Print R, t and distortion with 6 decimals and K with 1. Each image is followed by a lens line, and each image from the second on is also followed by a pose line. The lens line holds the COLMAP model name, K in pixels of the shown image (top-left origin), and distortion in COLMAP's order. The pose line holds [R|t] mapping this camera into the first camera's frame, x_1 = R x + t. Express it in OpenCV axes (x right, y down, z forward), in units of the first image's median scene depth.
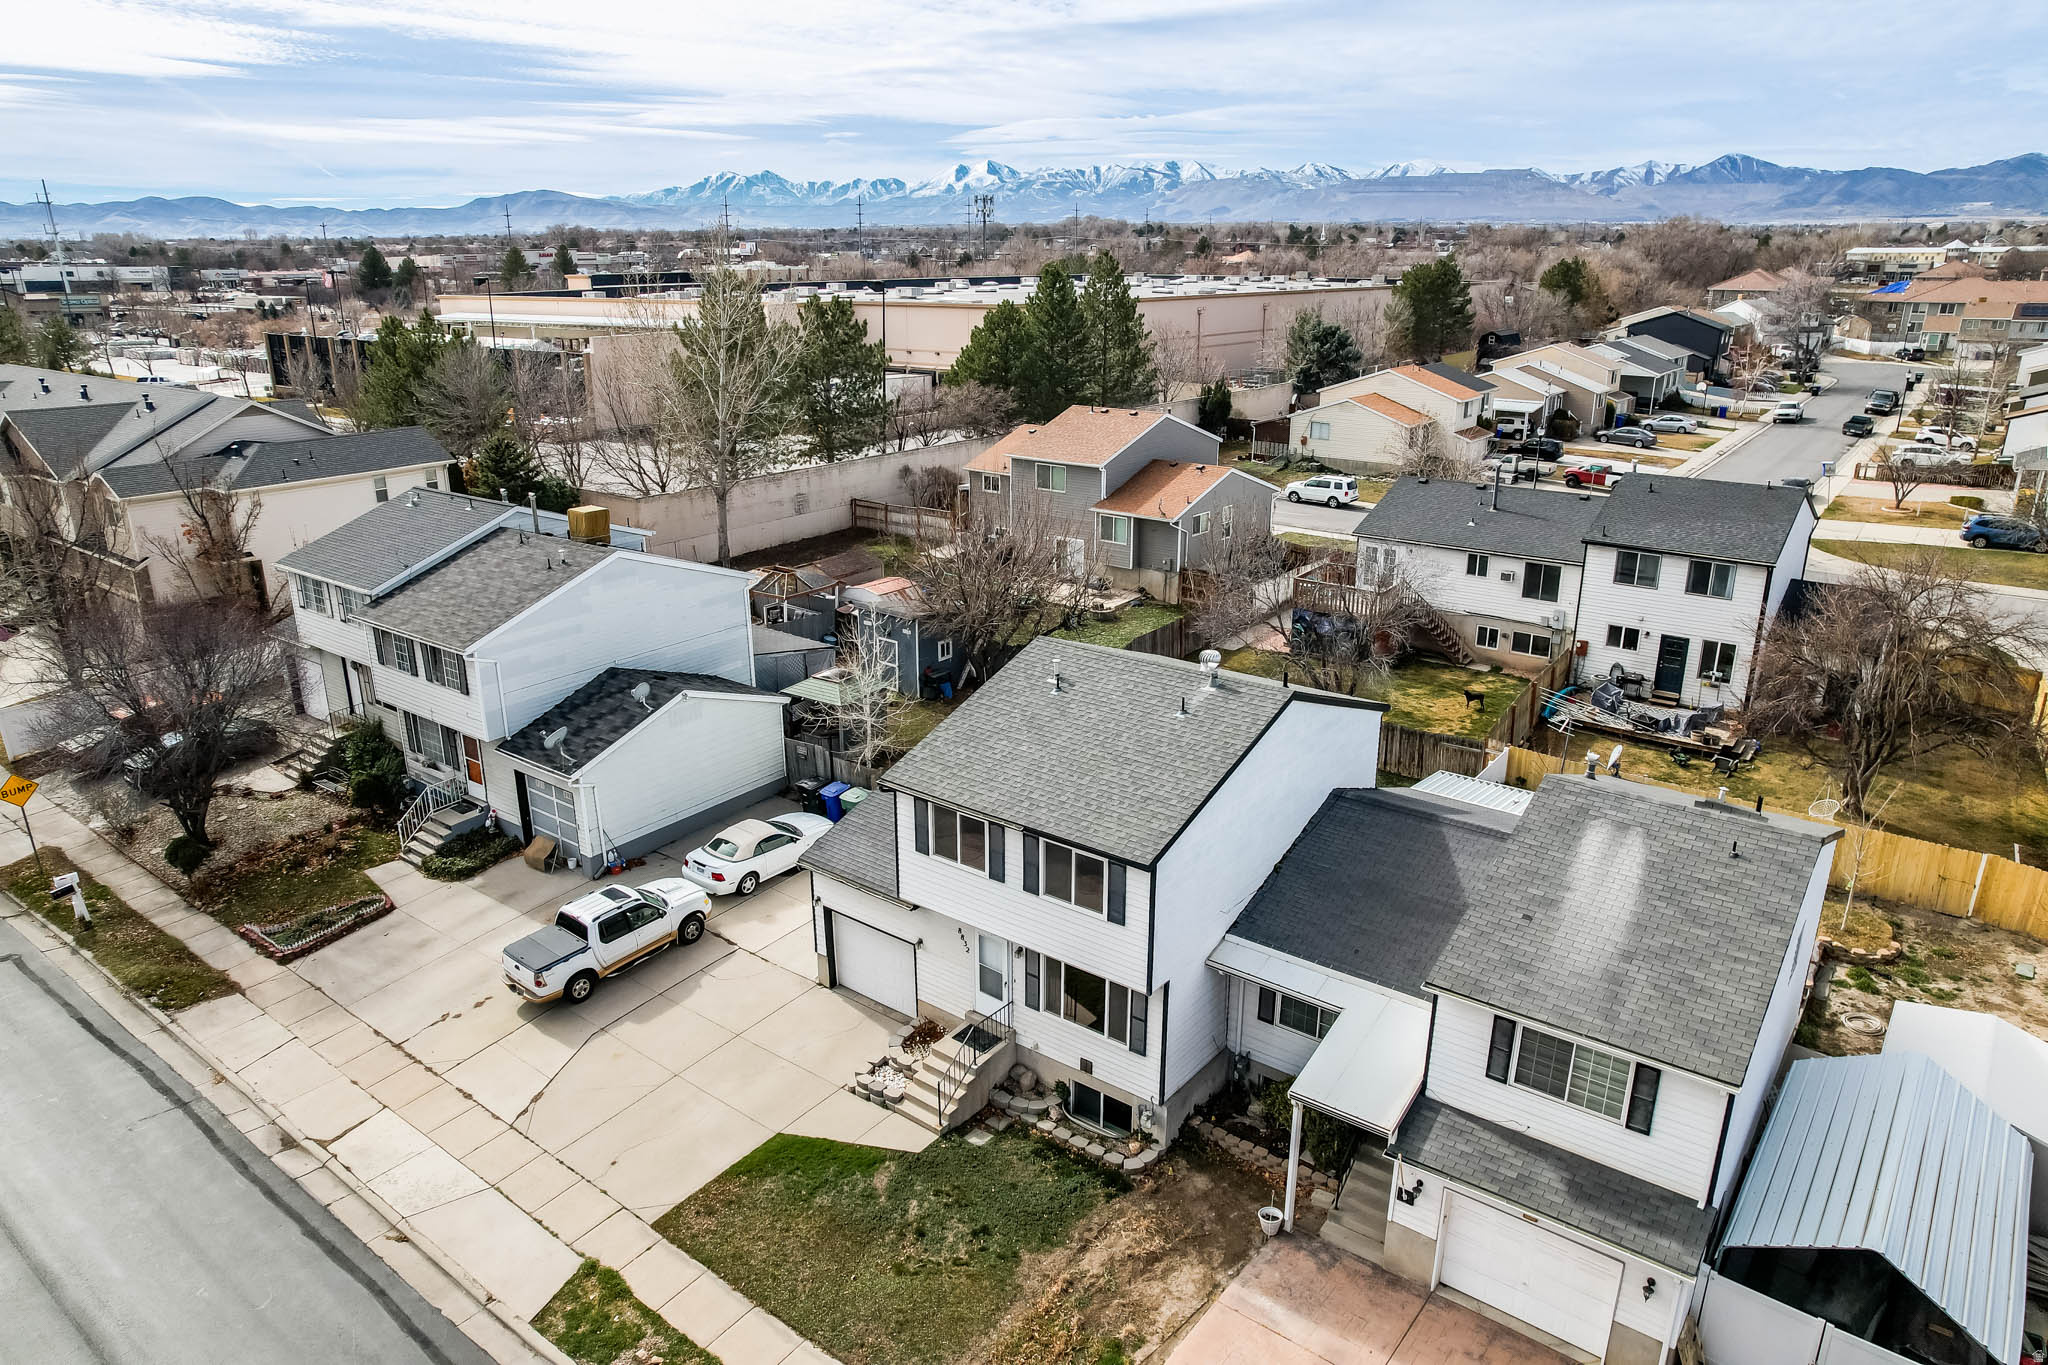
lens RADIAL K [[1312.8, 0, 1016.9], [0, 1312.8, 678.3], [0, 0, 1]] dist [-0.073658, 0.058145]
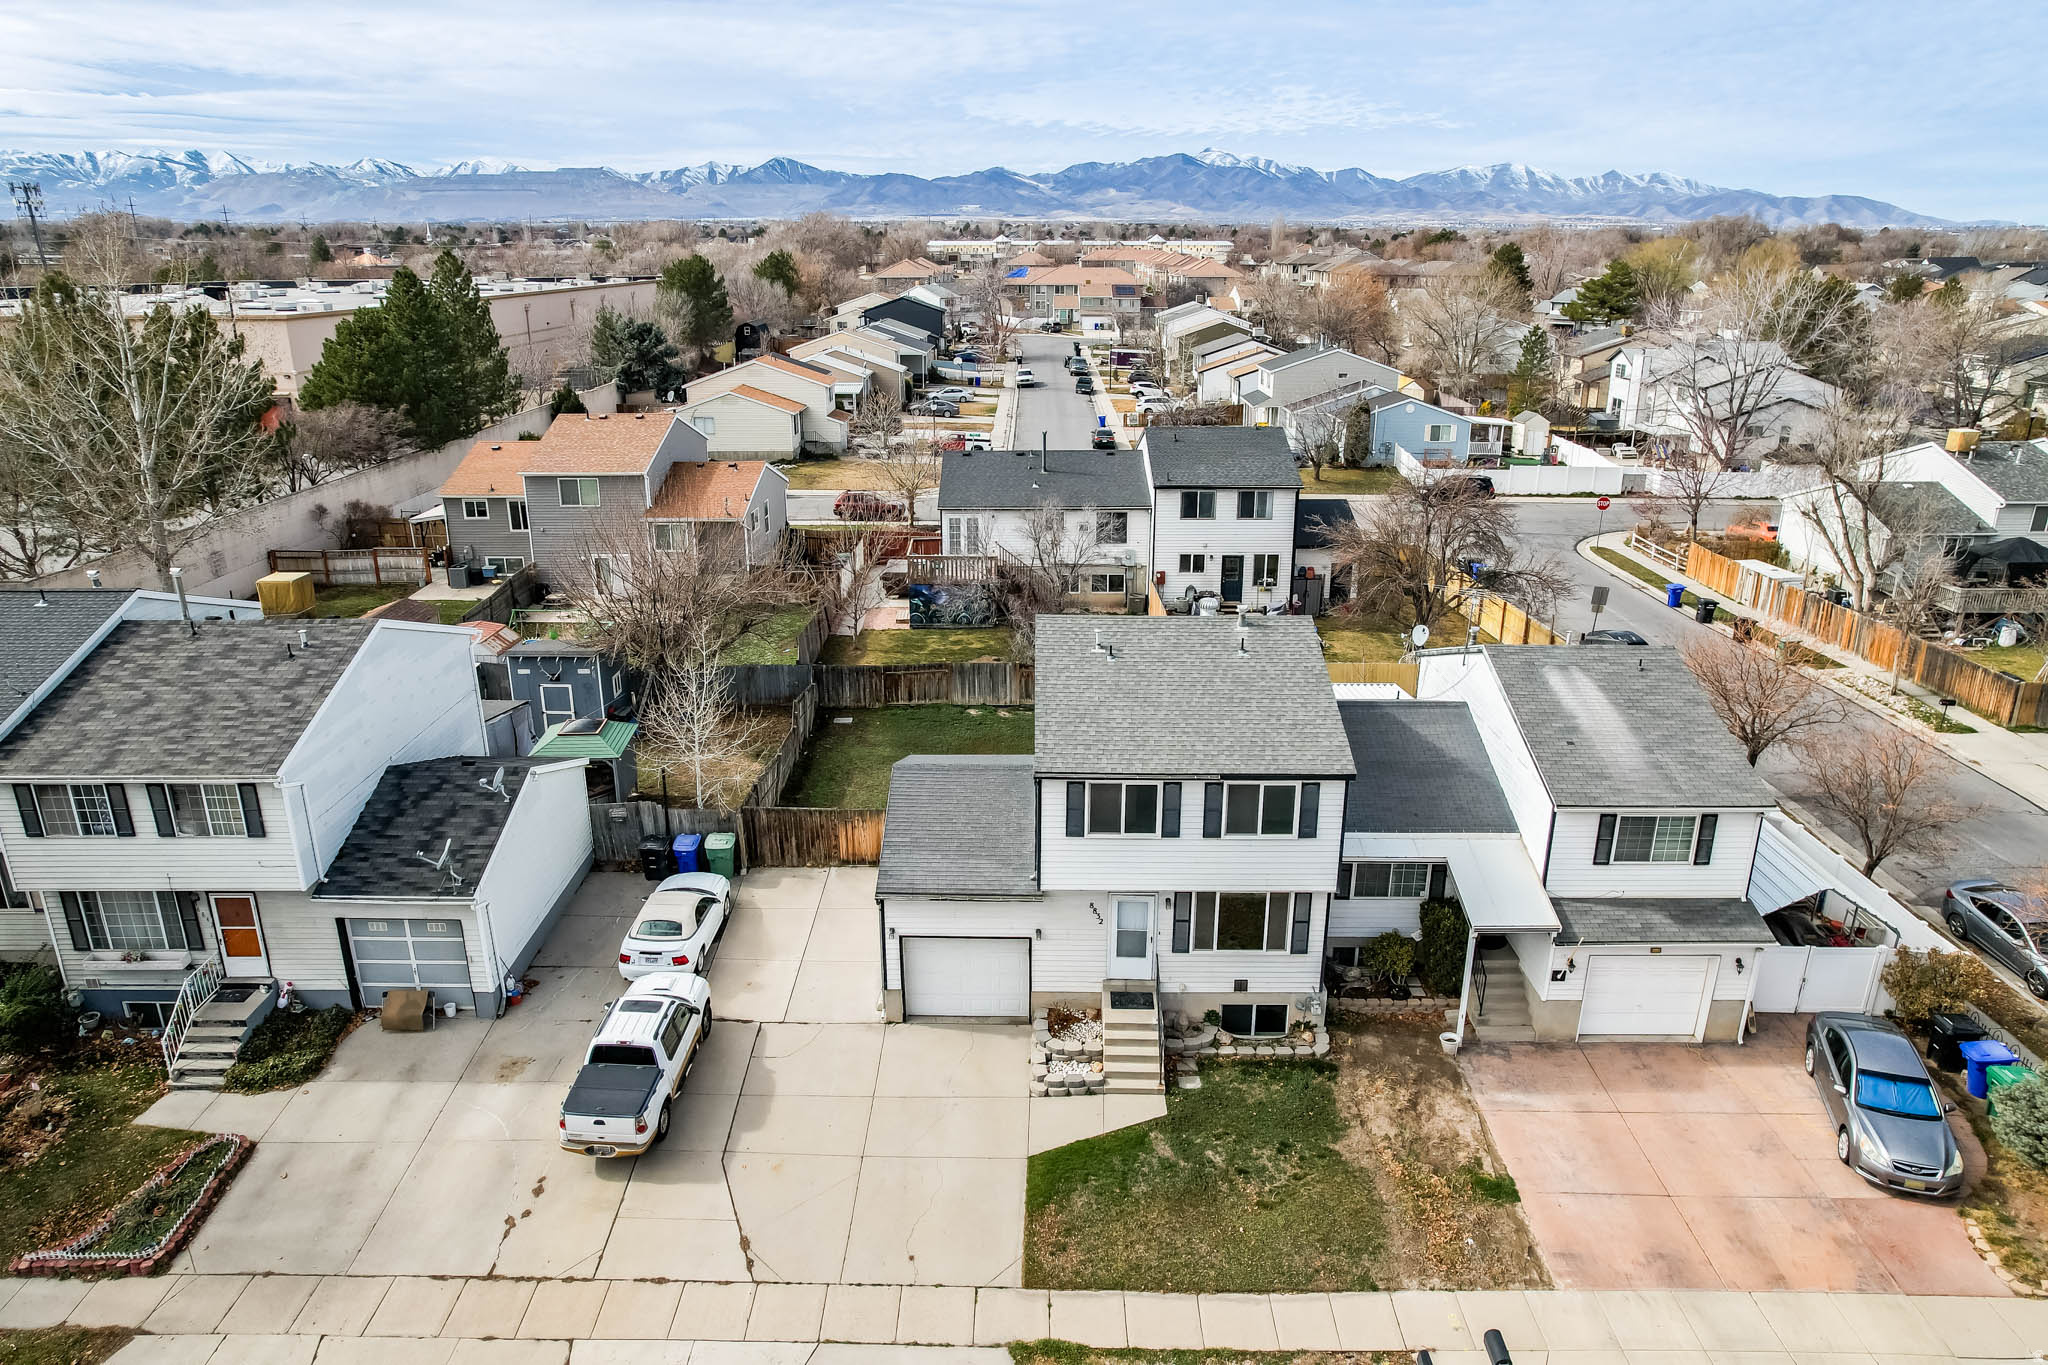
lens RADIAL K [[1312.8, 0, 1021.2], [0, 1312.8, 684.0], [0, 0, 1]] dist [-0.073658, 0.058145]
pose [[0.796769, -0.189898, 0.573671, -0.479191], [0.187066, 0.980217, 0.064658, -0.038835], [-0.574601, 0.055797, 0.816530, 0.144255]]
